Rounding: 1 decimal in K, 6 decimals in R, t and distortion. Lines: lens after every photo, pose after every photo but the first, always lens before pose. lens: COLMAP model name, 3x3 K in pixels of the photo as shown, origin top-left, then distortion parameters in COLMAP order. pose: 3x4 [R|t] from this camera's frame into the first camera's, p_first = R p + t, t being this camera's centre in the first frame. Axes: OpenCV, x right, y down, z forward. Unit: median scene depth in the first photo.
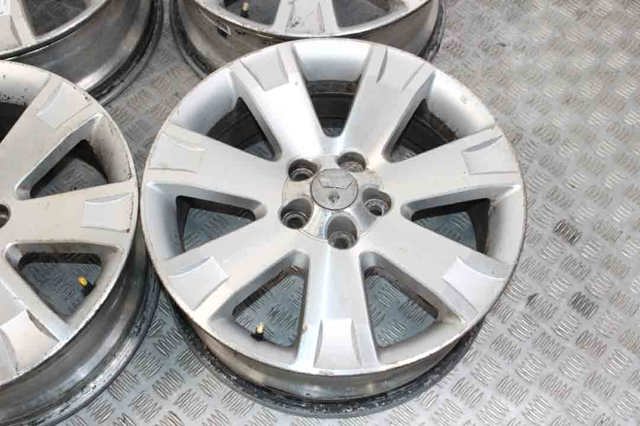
lens RADIAL K [[794.0, 0, 320.0], [0, 794.0, 213.0], [0, 0, 1]] dist [-0.082246, 0.023972]
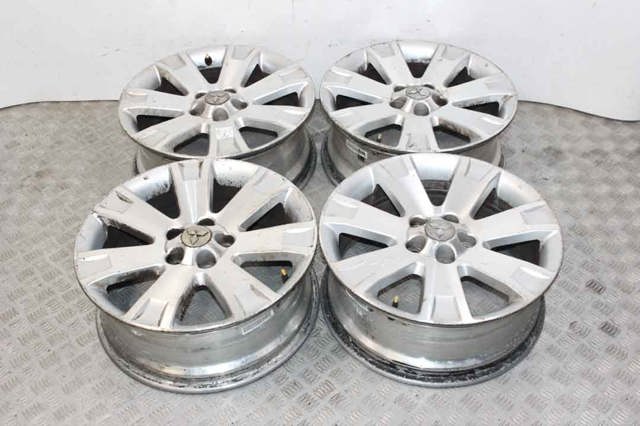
lens RADIAL K [[751.3, 0, 320.0], [0, 751.3, 213.0], [0, 0, 1]] dist [-0.100091, 0.048744]
pose [[0.996273, 0.018569, -0.084228, -0.090689], [-0.044950, 0.945227, -0.323304, 0.412247], [0.073611, 0.325885, 0.942539, -0.418875]]
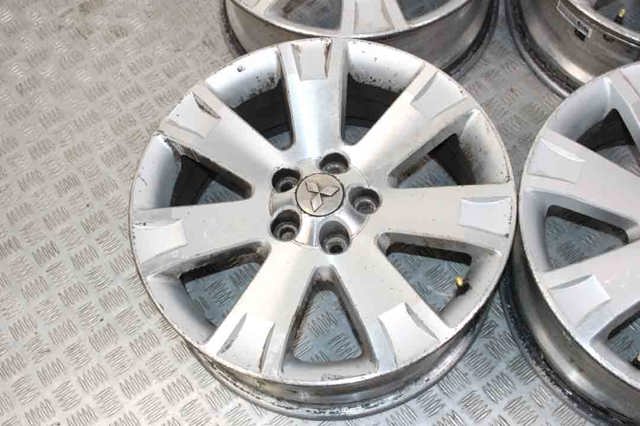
lens RADIAL K [[794.0, 0, 320.0], [0, 794.0, 213.0], [0, 0, 1]] dist [-0.082246, 0.023972]
pose [[0.975546, 0.136438, -0.172321, -0.278322], [-0.129222, 0.990226, 0.052479, -0.024759], [0.177796, -0.028928, 0.983642, -0.009081]]
